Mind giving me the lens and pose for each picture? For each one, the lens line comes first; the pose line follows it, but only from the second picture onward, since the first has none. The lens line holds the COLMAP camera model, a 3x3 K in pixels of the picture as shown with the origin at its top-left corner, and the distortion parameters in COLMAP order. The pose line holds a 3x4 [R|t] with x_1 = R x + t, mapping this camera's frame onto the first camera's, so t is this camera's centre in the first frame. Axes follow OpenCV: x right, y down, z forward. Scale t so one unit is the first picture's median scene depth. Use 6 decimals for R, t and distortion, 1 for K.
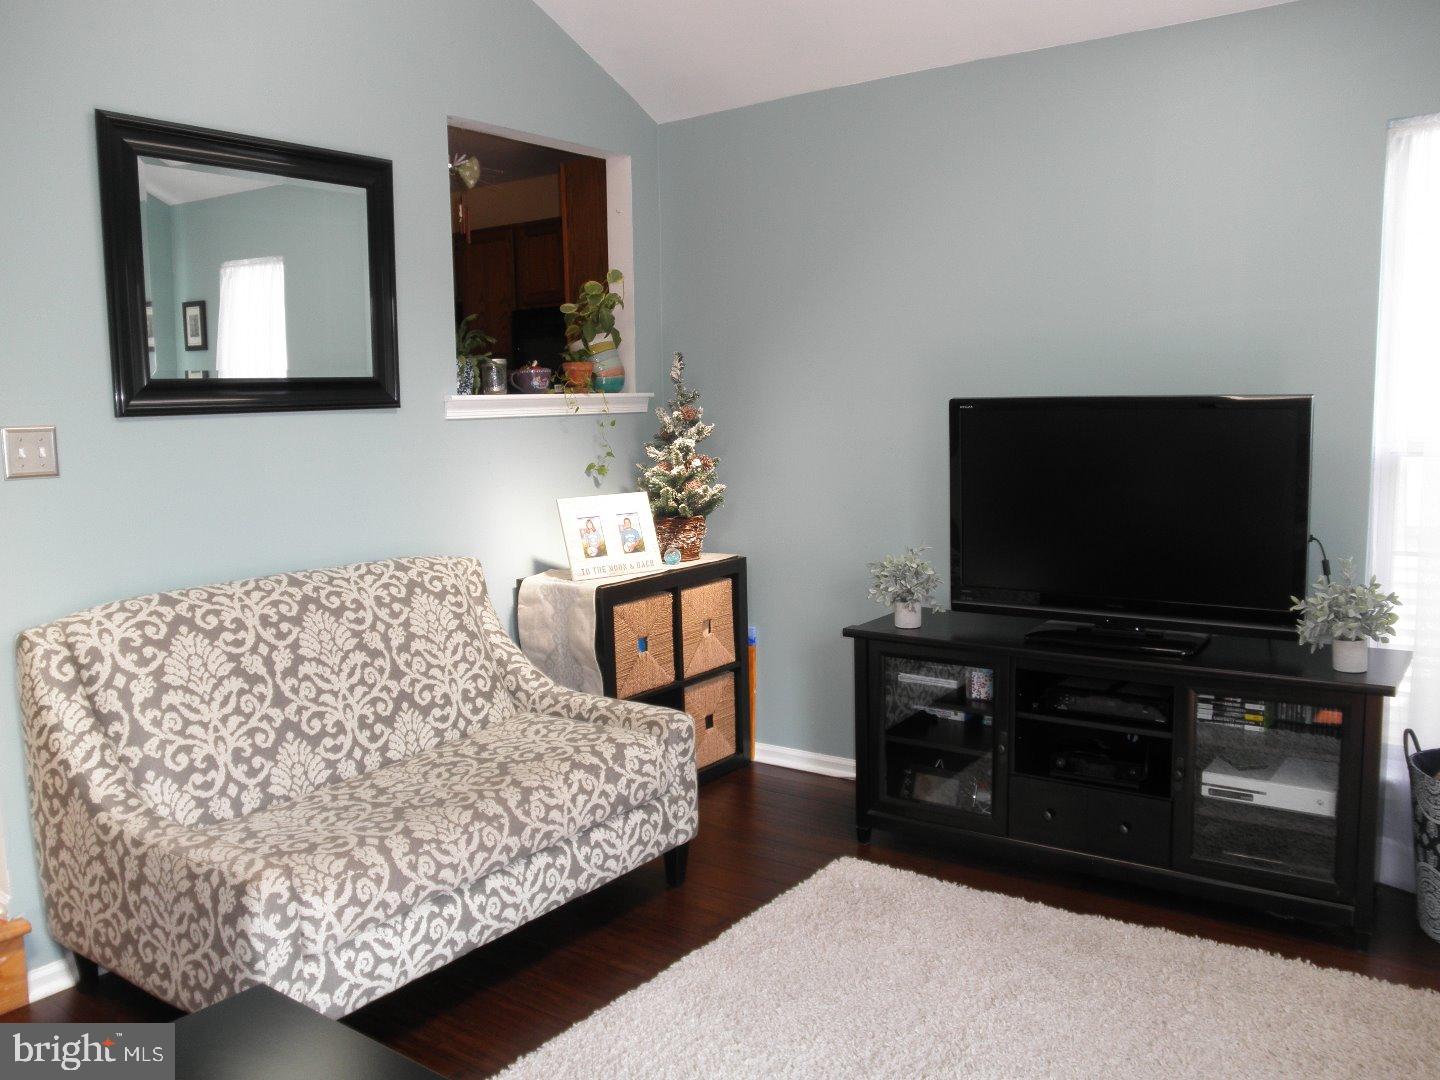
lens RADIAL K [[1177.1, 0, 721.1], [0, 1177.1, 539.7], [0, 0, 1]] dist [-0.125599, 0.103794]
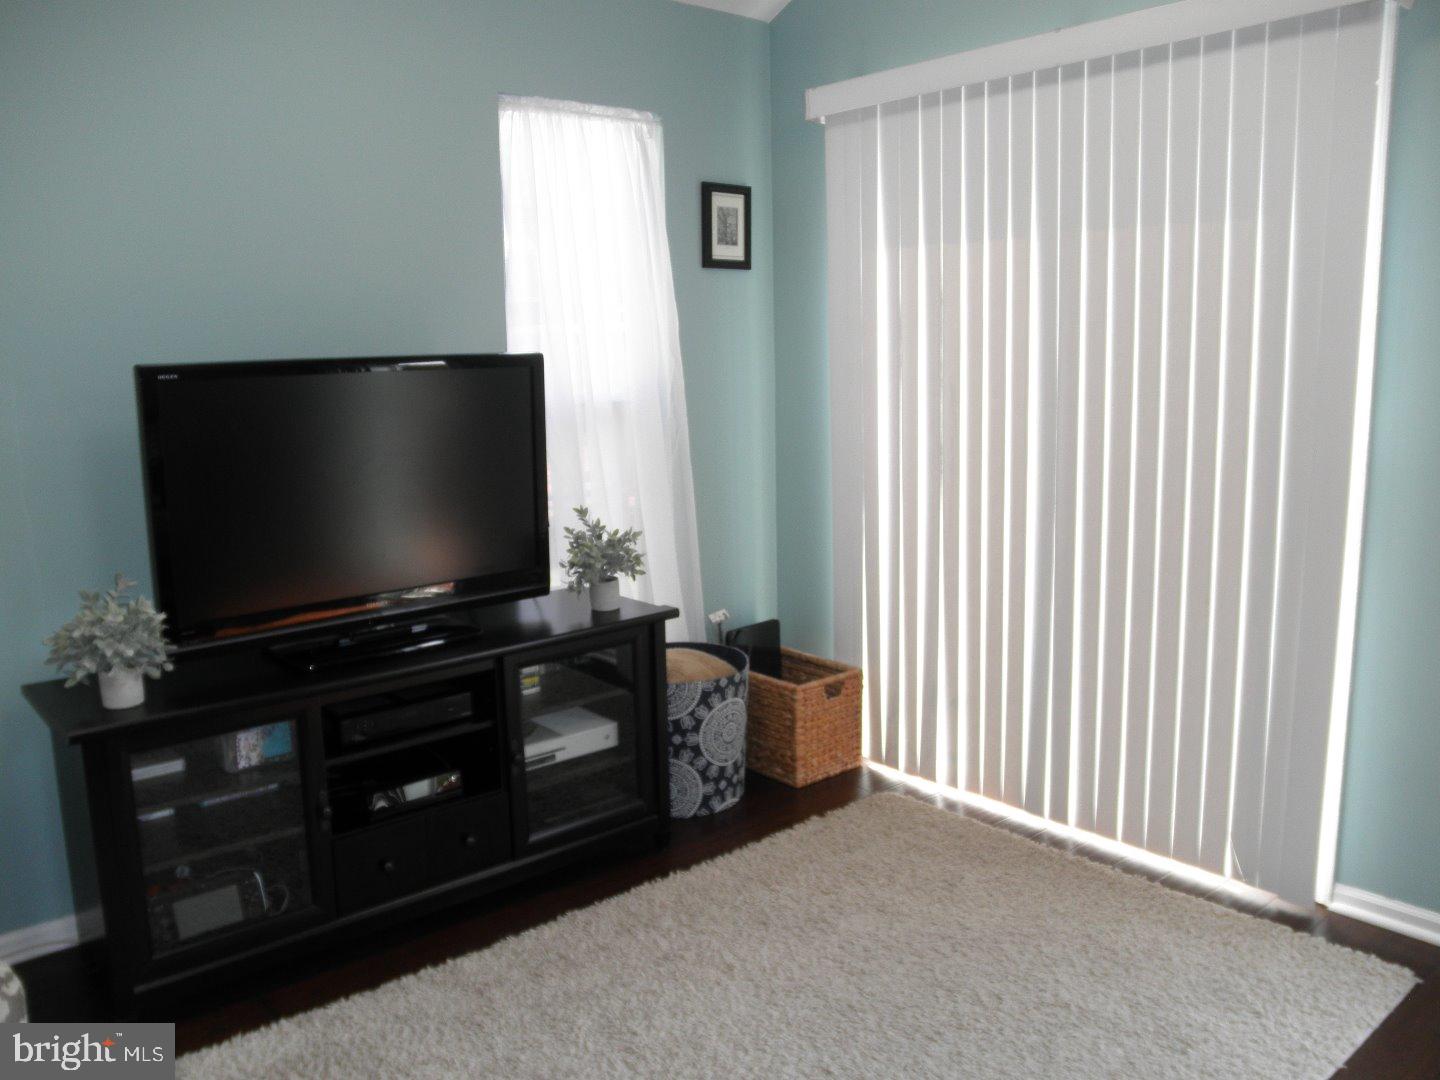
lens RADIAL K [[1177.1, 0, 721.2], [0, 1177.1, 541.6], [0, 0, 1]] dist [-0.125599, 0.103794]
pose [[0.233994, -0.159286, 0.959101, -0.446095], [0.121084, 0.983582, 0.133811, -0.077681], [-0.964669, 0.084820, 0.249439, 0.578296]]
